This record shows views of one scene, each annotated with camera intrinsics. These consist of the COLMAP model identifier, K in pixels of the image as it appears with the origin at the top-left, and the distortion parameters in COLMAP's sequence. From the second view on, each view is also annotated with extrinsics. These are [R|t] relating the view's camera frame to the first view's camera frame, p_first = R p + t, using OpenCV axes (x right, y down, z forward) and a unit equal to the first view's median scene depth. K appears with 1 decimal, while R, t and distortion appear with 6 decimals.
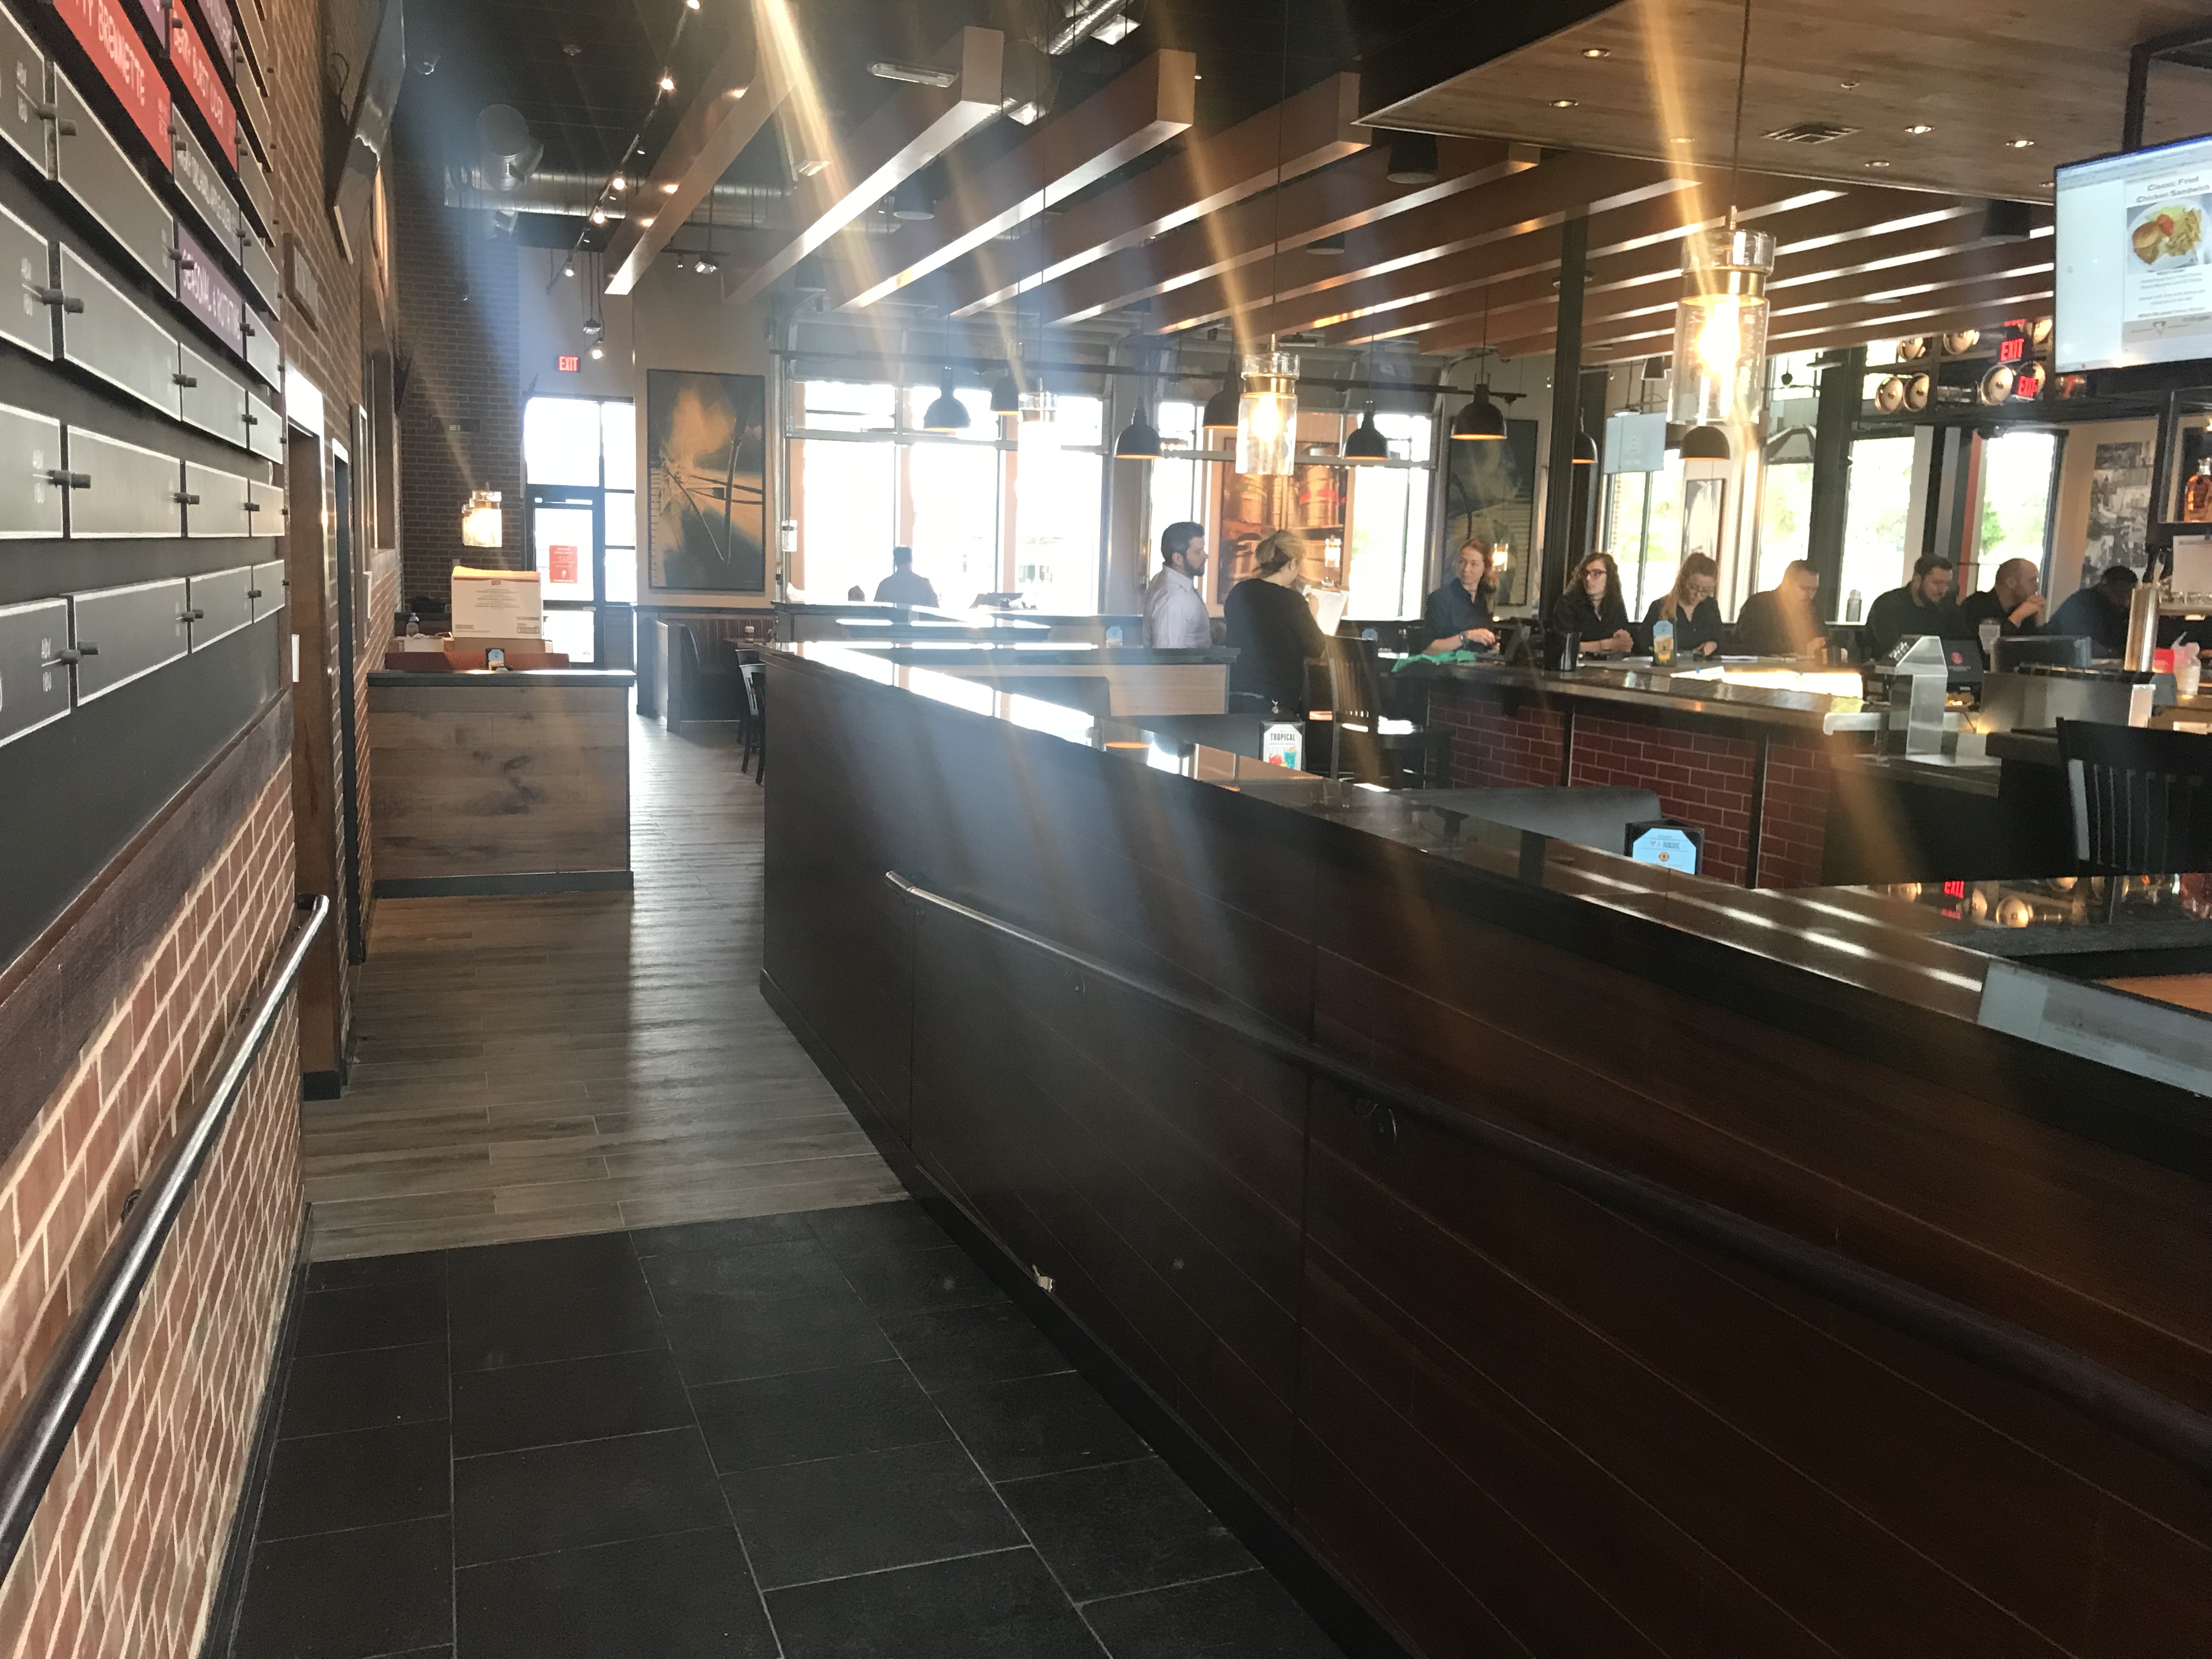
lens RADIAL K [[1826.6, 0, 1121.0], [0, 1826.6, 837.3], [0, 0, 1]] dist [0.022301, -0.003993]
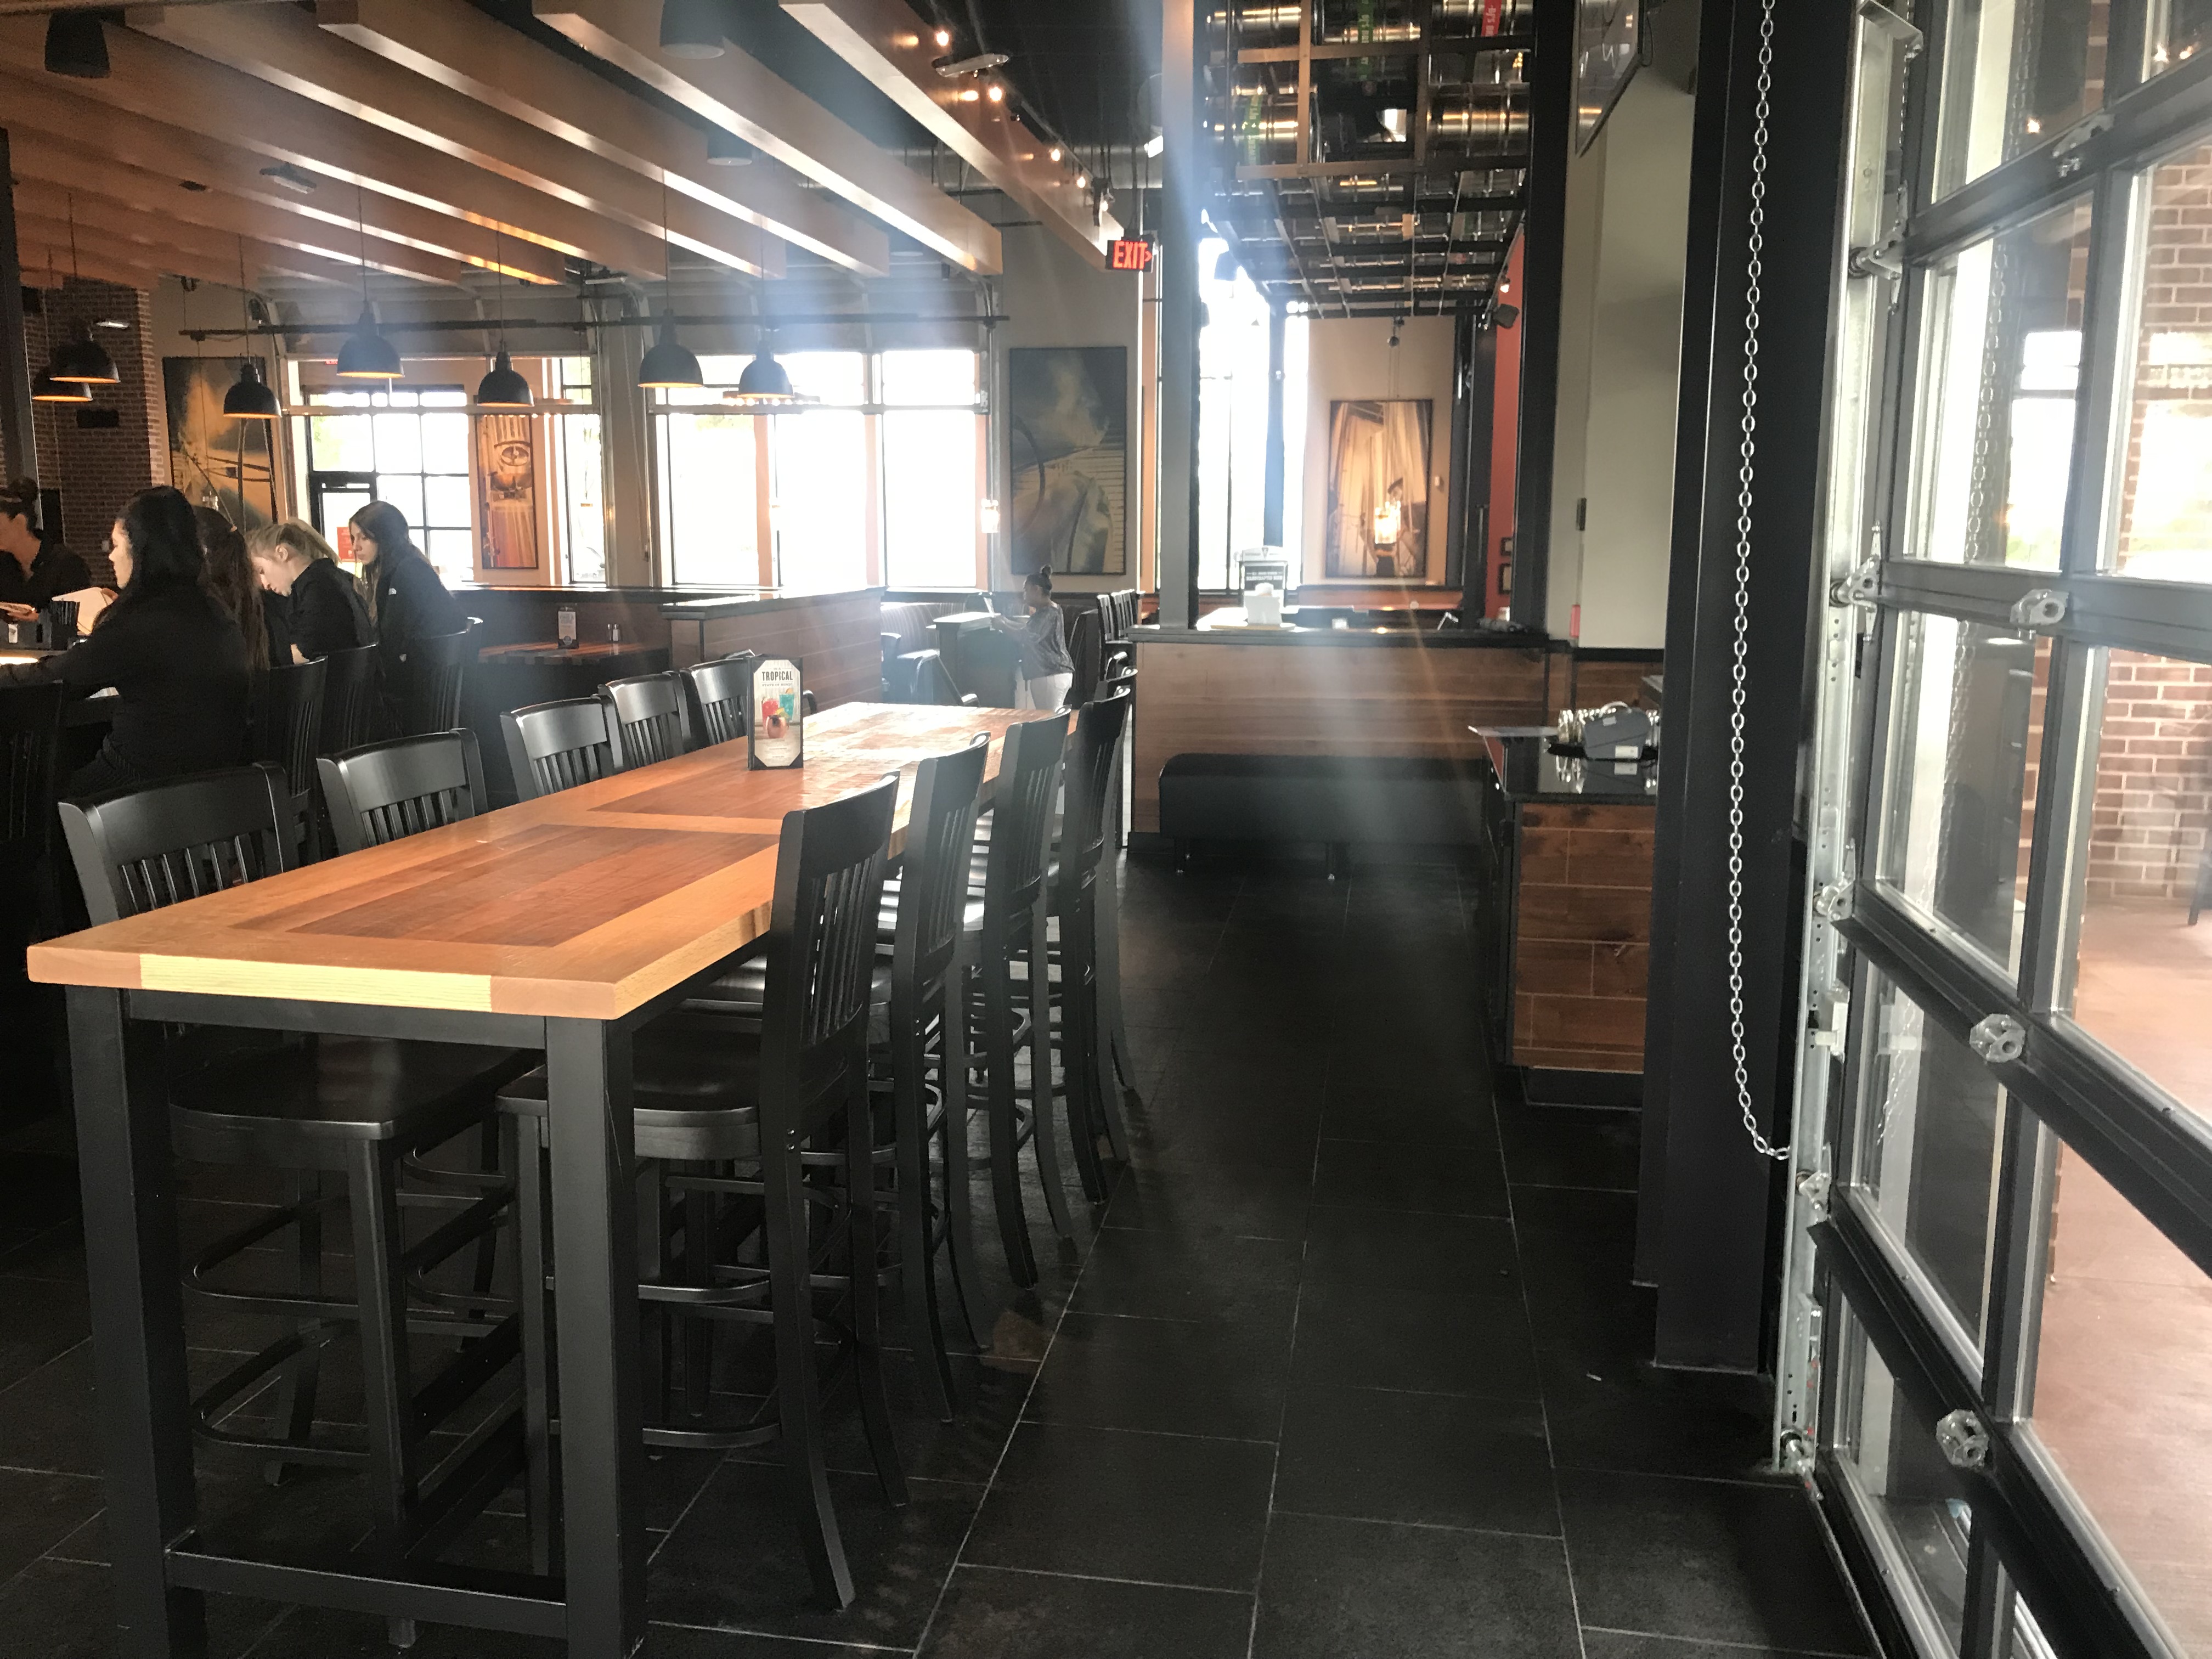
lens RADIAL K [[1826.6, 0, 1116.0], [0, 1826.6, 830.5], [0, 0, 1]] dist [0.022301, -0.003993]
pose [[0.860502, 0.061541, -0.505716, 0.751921], [-0.058287, 0.998051, 0.022275, -0.036847], [0.506101, 0.010309, 0.862413, 0.352576]]
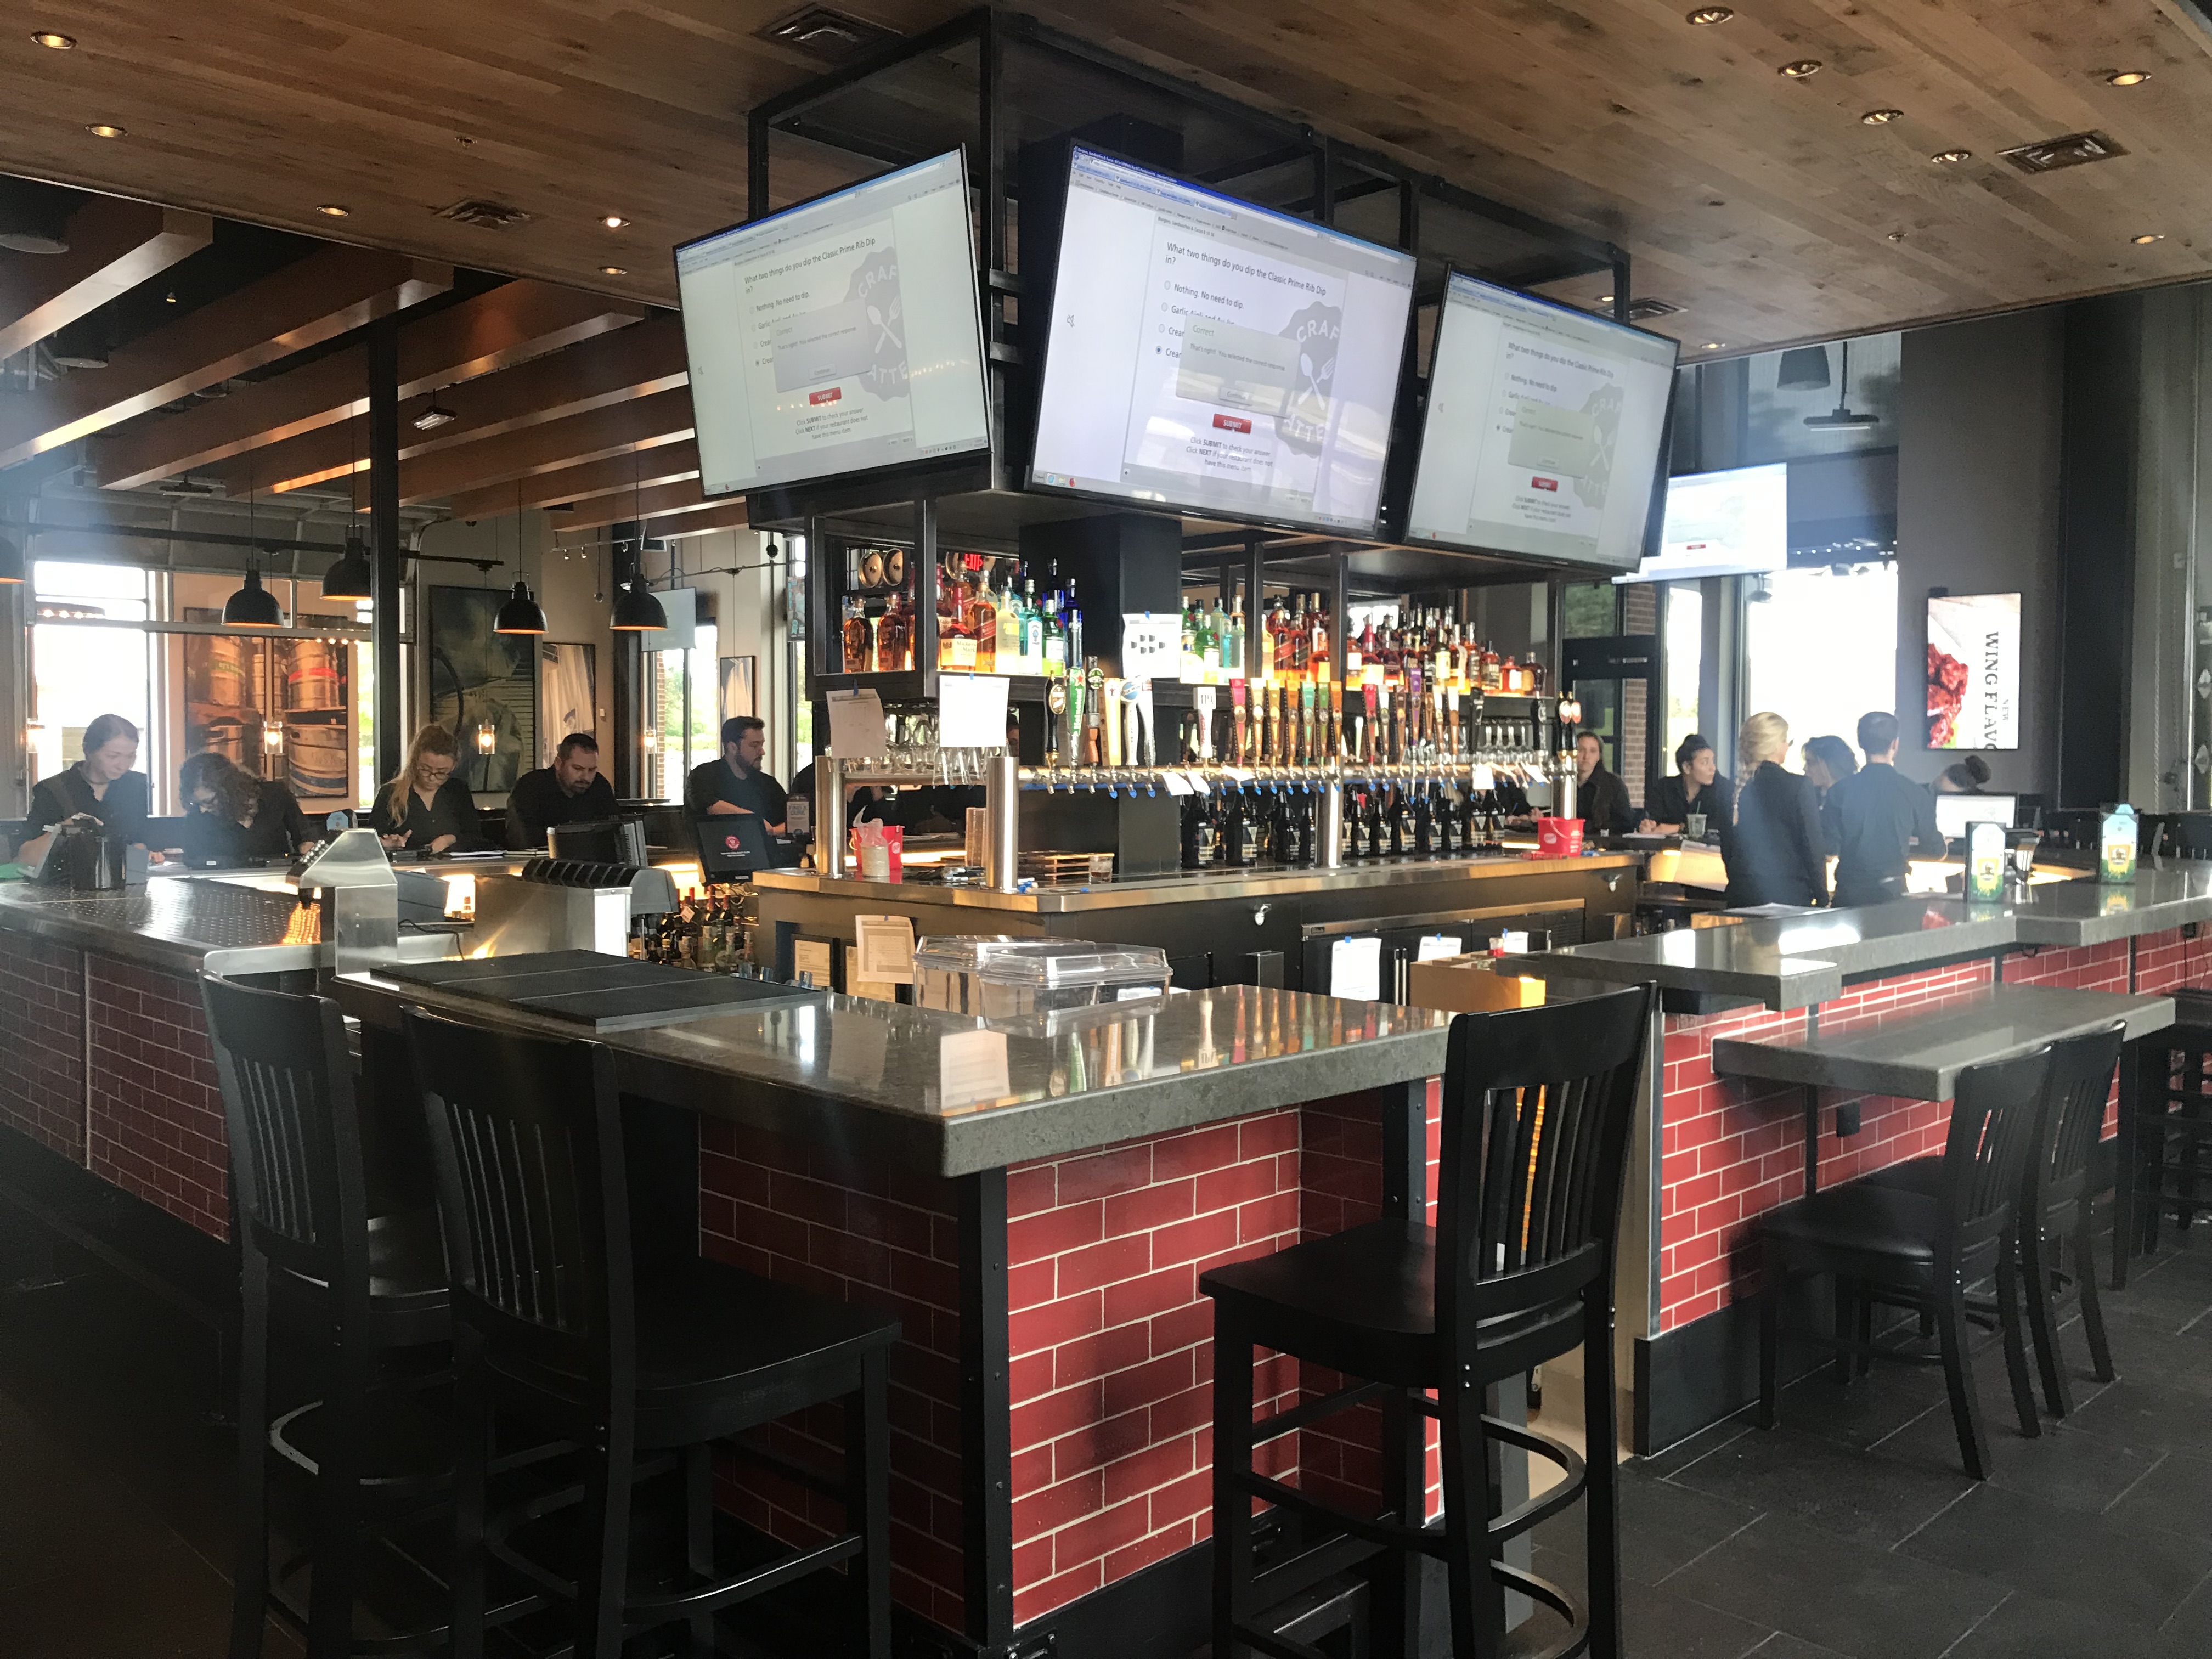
lens RADIAL K [[1826.6, 0, 1085.1], [0, 1826.6, 820.9], [0, 0, 1]] dist [0.022301, -0.003993]
pose [[0.917221, -0.034803, 0.396855, 0.131511], [0.078200, 0.992525, -0.093695, -0.007948], [-0.390628, 0.116973, 0.913087, 0.082928]]
